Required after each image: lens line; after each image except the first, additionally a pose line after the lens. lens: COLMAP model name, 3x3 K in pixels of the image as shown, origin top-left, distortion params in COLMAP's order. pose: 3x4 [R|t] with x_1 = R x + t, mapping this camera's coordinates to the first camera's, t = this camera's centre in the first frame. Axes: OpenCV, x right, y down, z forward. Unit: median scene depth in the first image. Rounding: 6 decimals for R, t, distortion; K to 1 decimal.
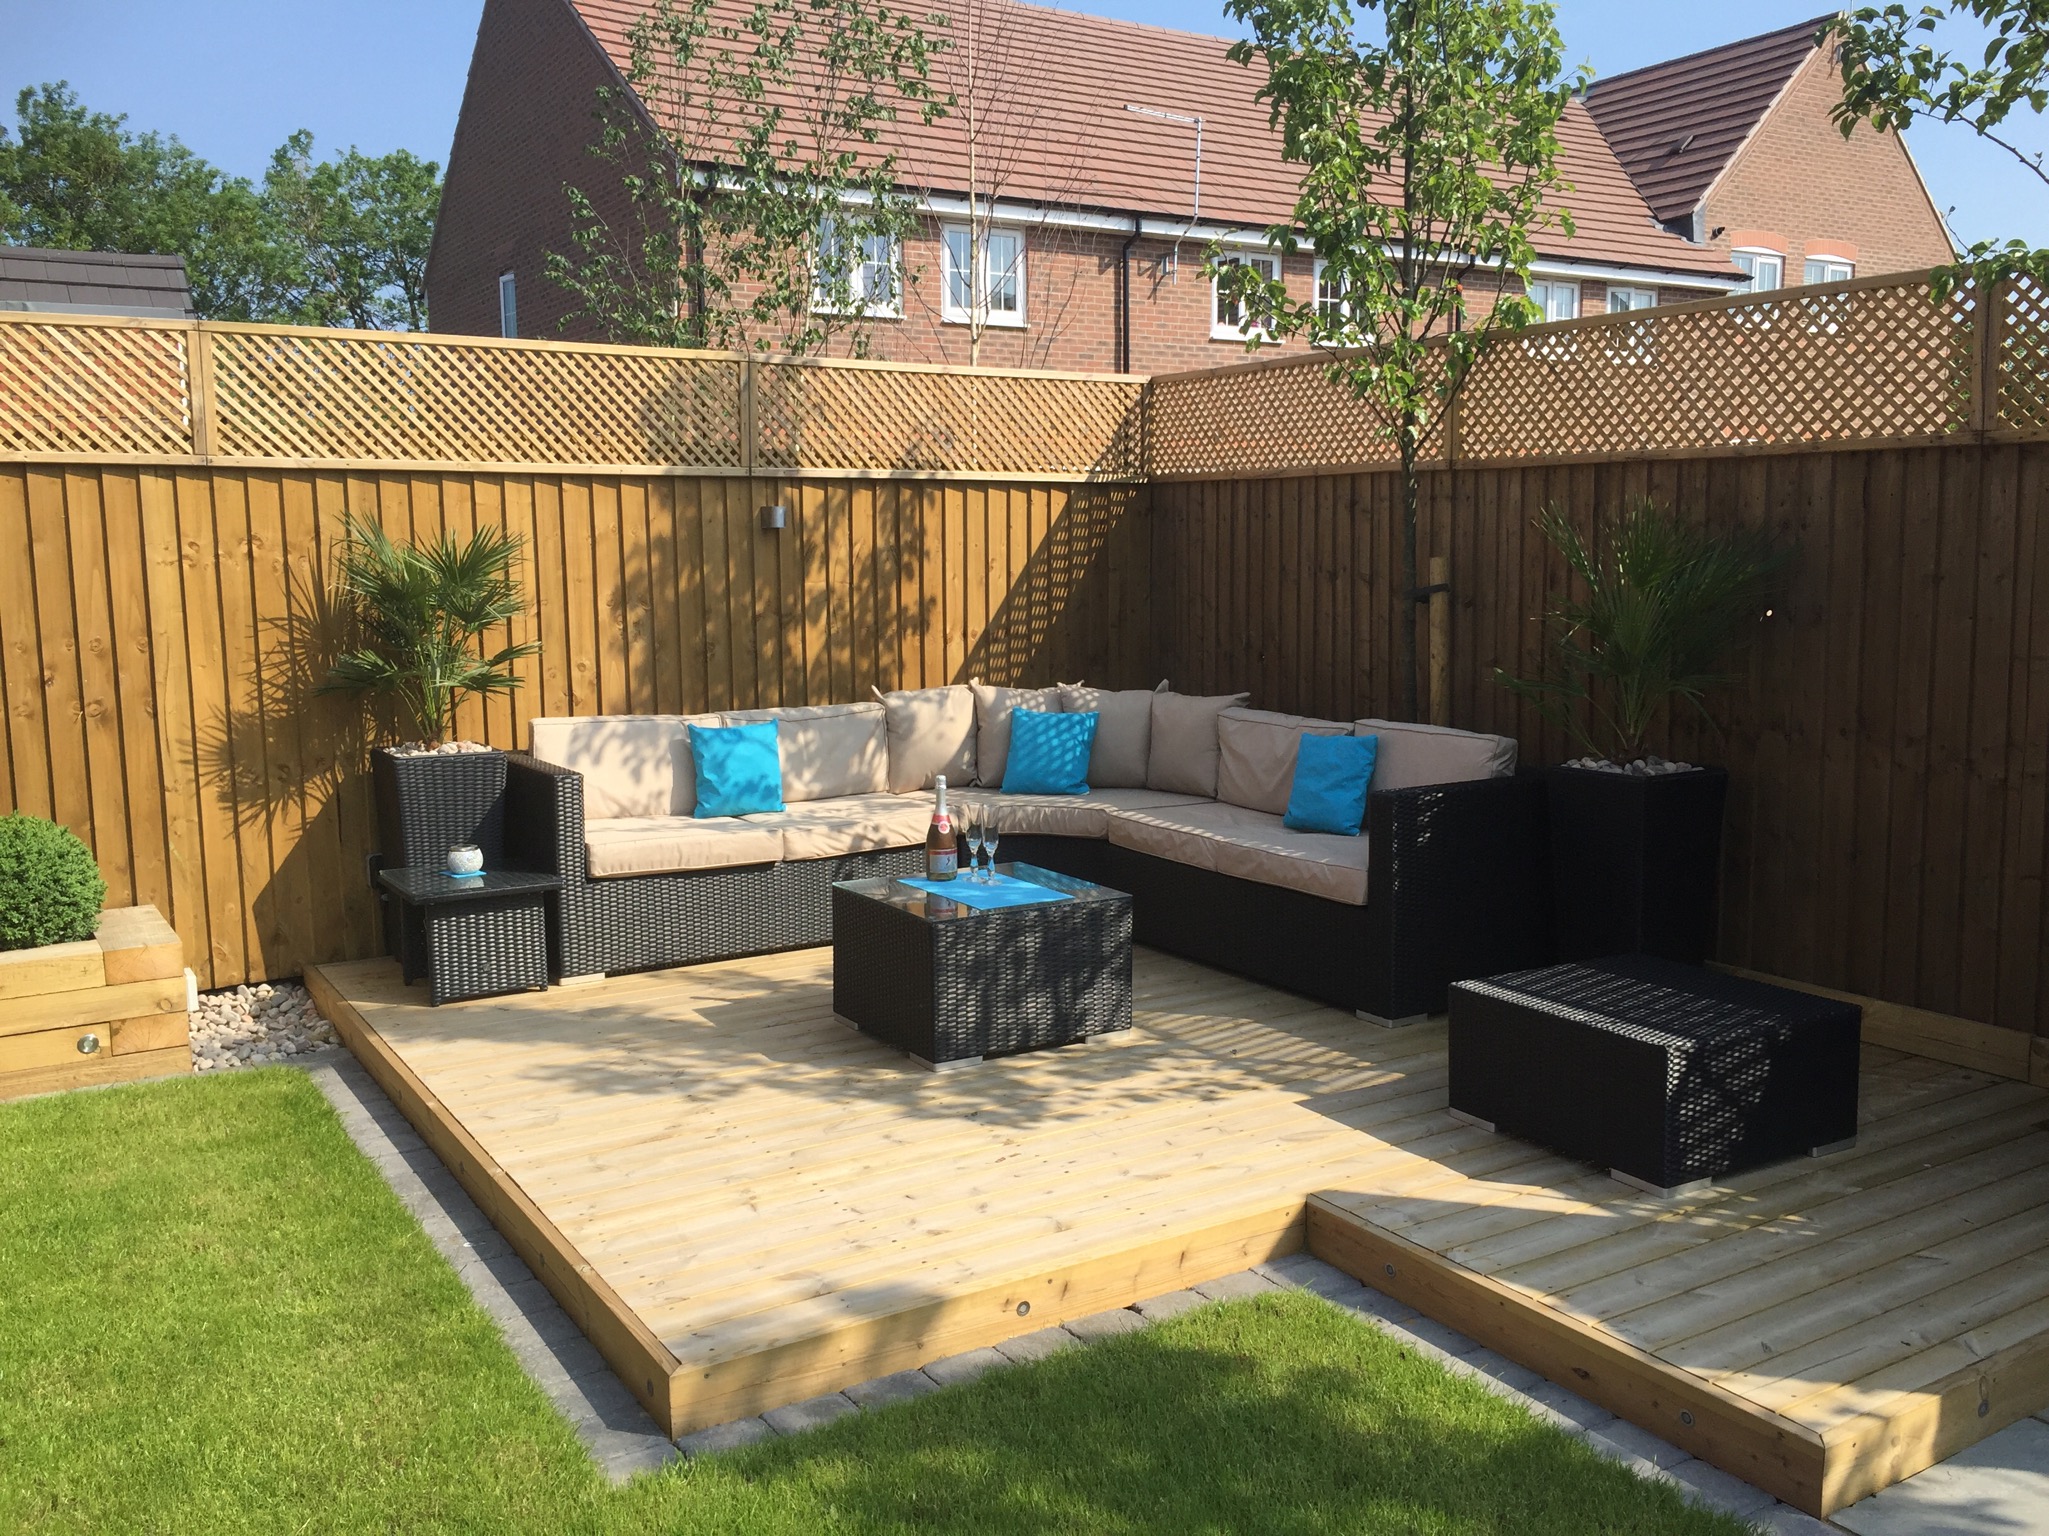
lens RADIAL K [[1763.9, 0, 1023.6], [0, 1763.9, 768.1], [0, 0, 1]] dist [0.060430, -0.074596]
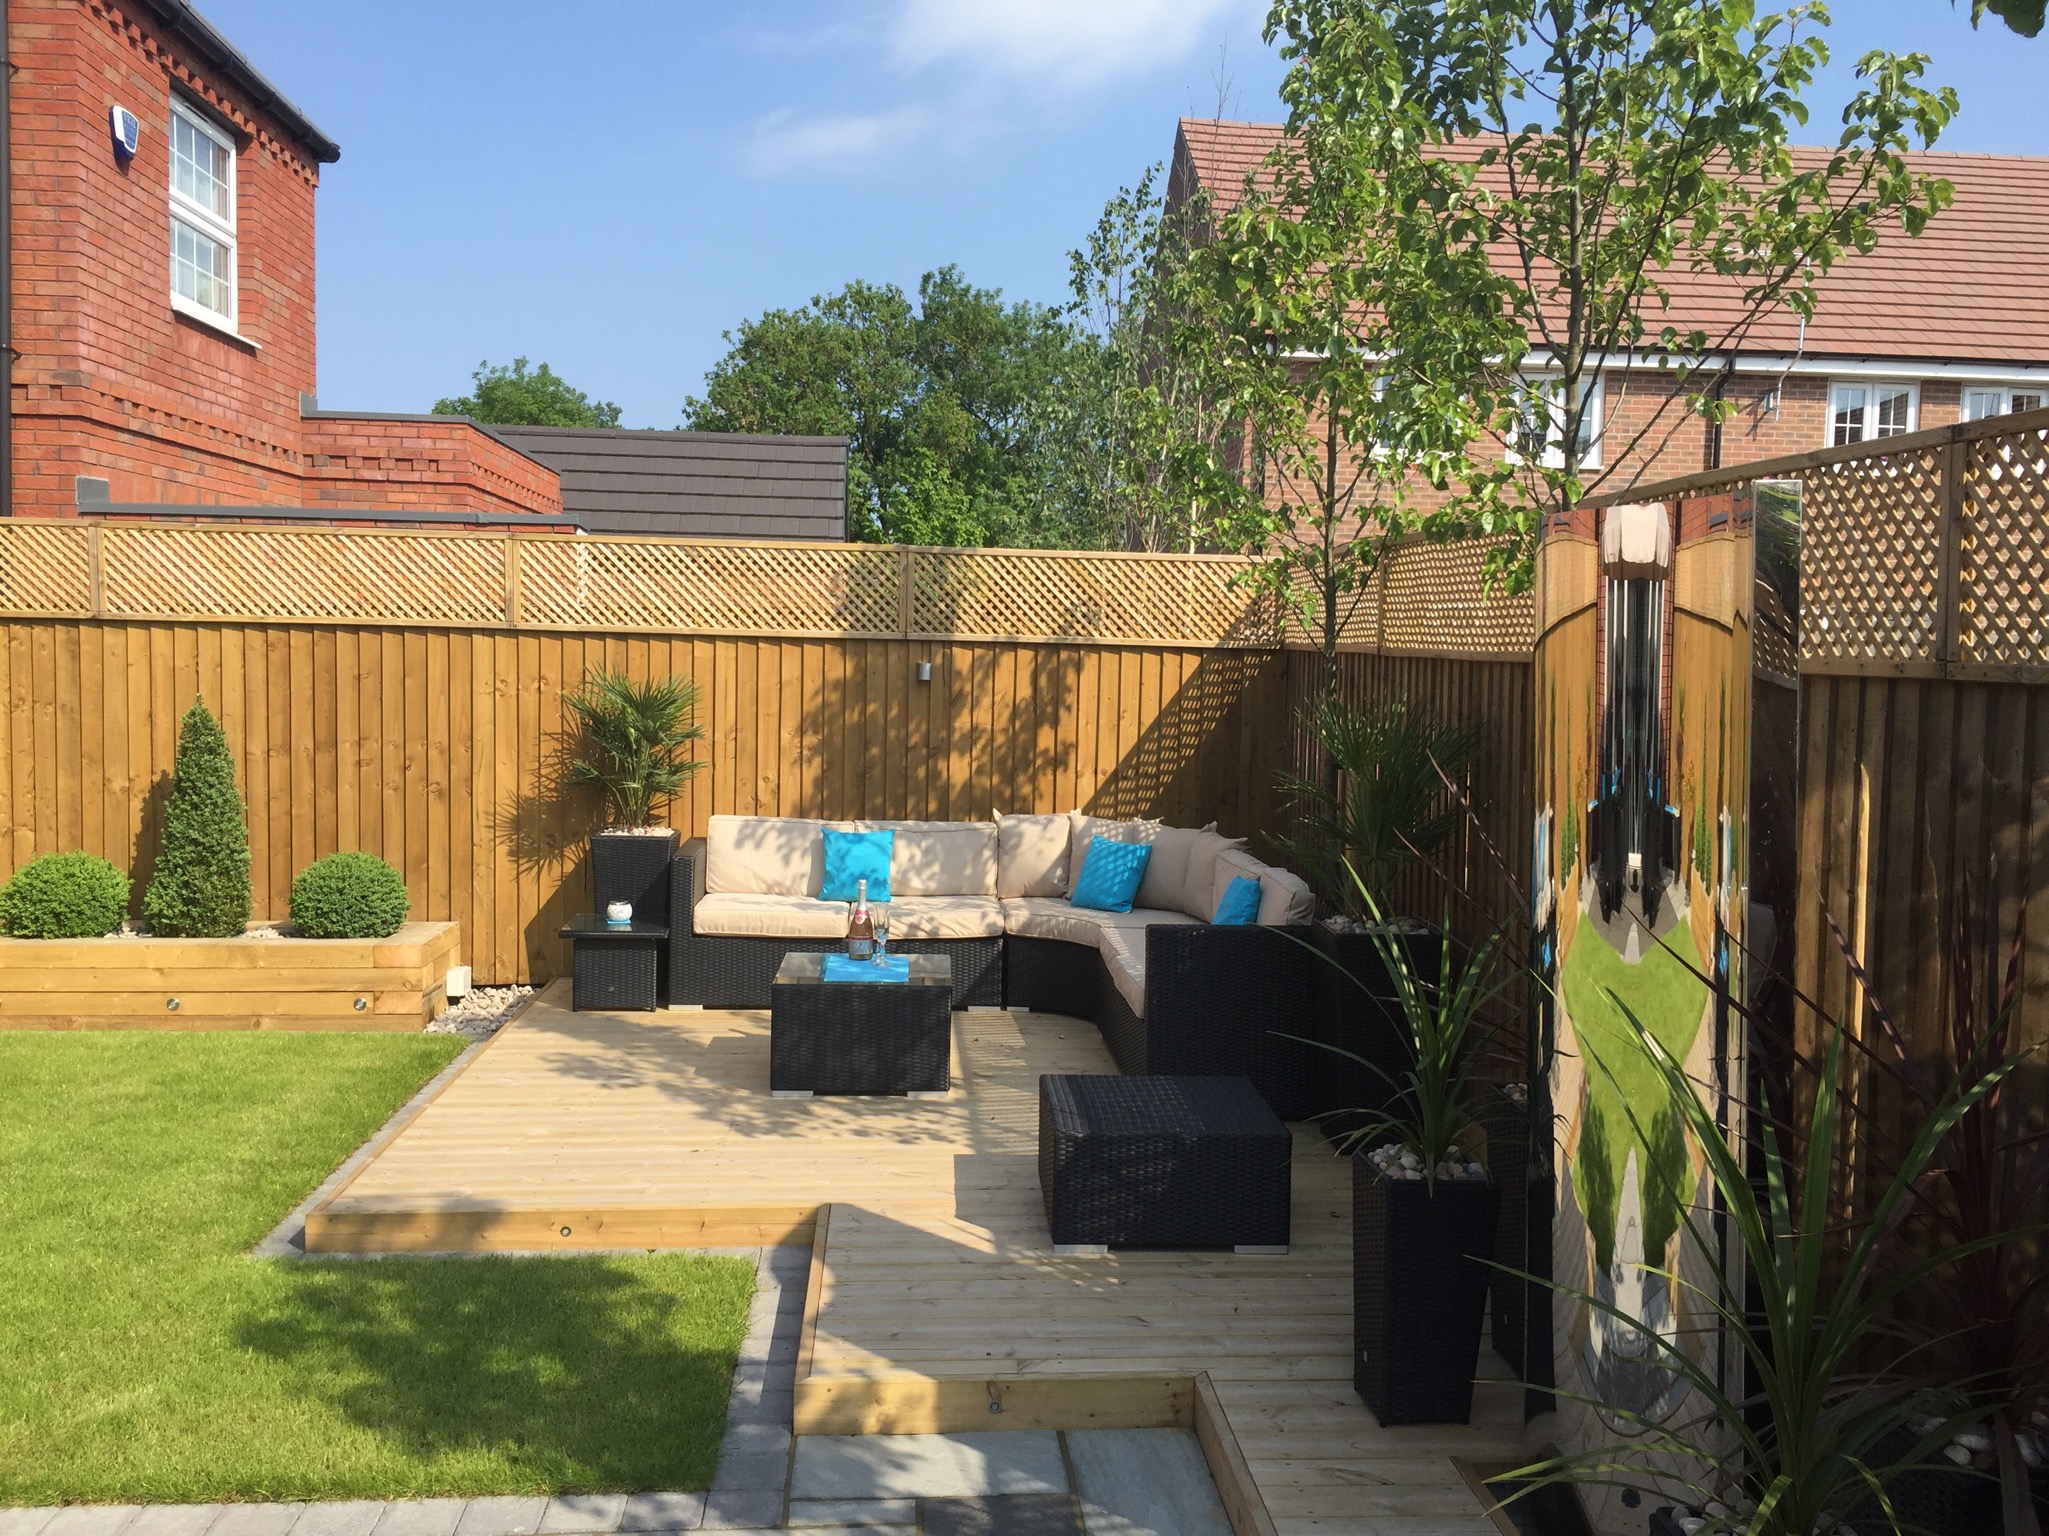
lens RADIAL K [[1763.9, 0, 1034.8], [0, 1763.9, 765.6], [0, 0, 1]] dist [0.060430, -0.074596]
pose [[0.888577, 0.060105, -0.454772, 0.575867], [-0.088282, 0.995253, -0.040956, -0.032781], [0.450152, 0.076540, 0.889666, -0.102317]]
